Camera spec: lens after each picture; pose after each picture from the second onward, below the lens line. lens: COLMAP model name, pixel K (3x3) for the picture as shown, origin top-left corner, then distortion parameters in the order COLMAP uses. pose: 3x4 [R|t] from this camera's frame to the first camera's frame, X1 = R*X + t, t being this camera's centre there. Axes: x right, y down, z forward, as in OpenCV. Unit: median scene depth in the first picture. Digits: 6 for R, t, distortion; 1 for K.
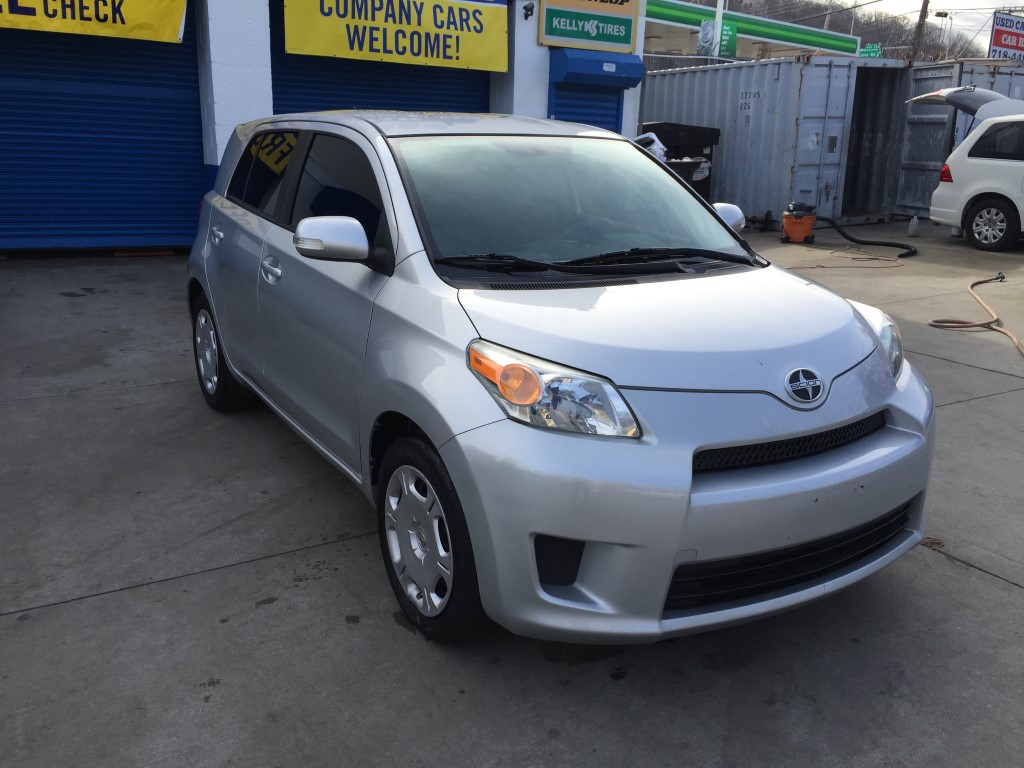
lens RADIAL K [[876.6, 0, 512.0], [0, 876.6, 384.0], [0, 0, 1]] dist [0.075764, -0.117806]
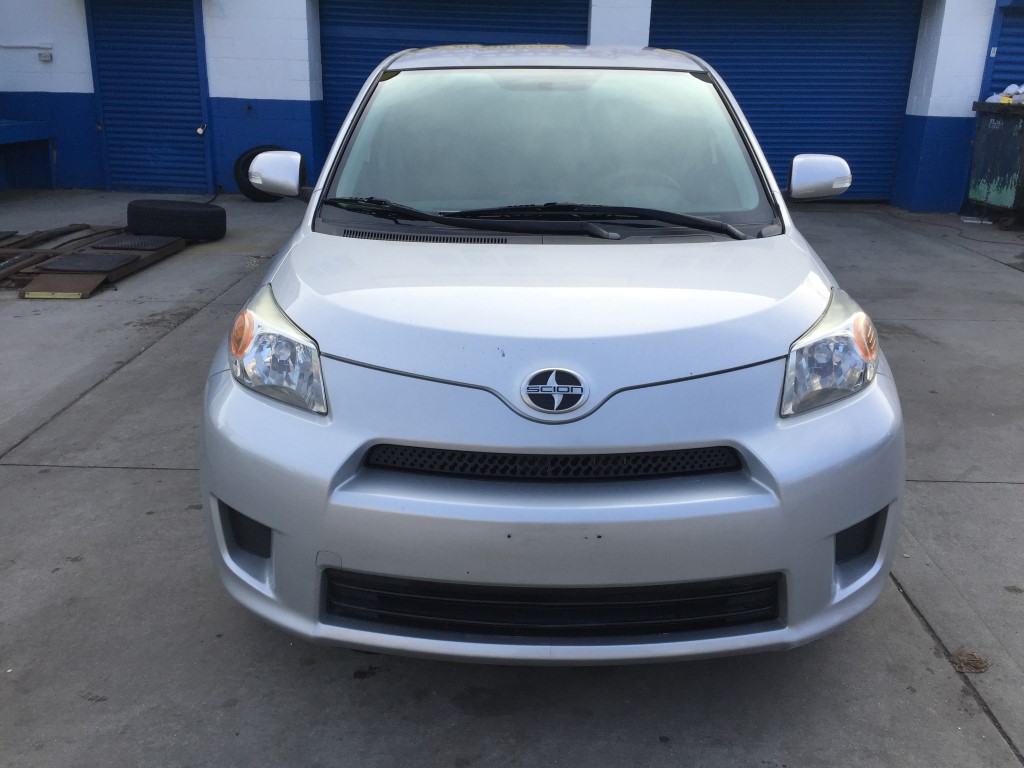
lens RADIAL K [[876.6, 0, 512.0], [0, 876.6, 384.0], [0, 0, 1]] dist [0.075764, -0.117806]
pose [[0.844135, 0.167911, -0.509158, 0.601432], [-0.138326, 0.985747, 0.095752, -0.063340], [0.517979, -0.010398, 0.855330, 0.283276]]
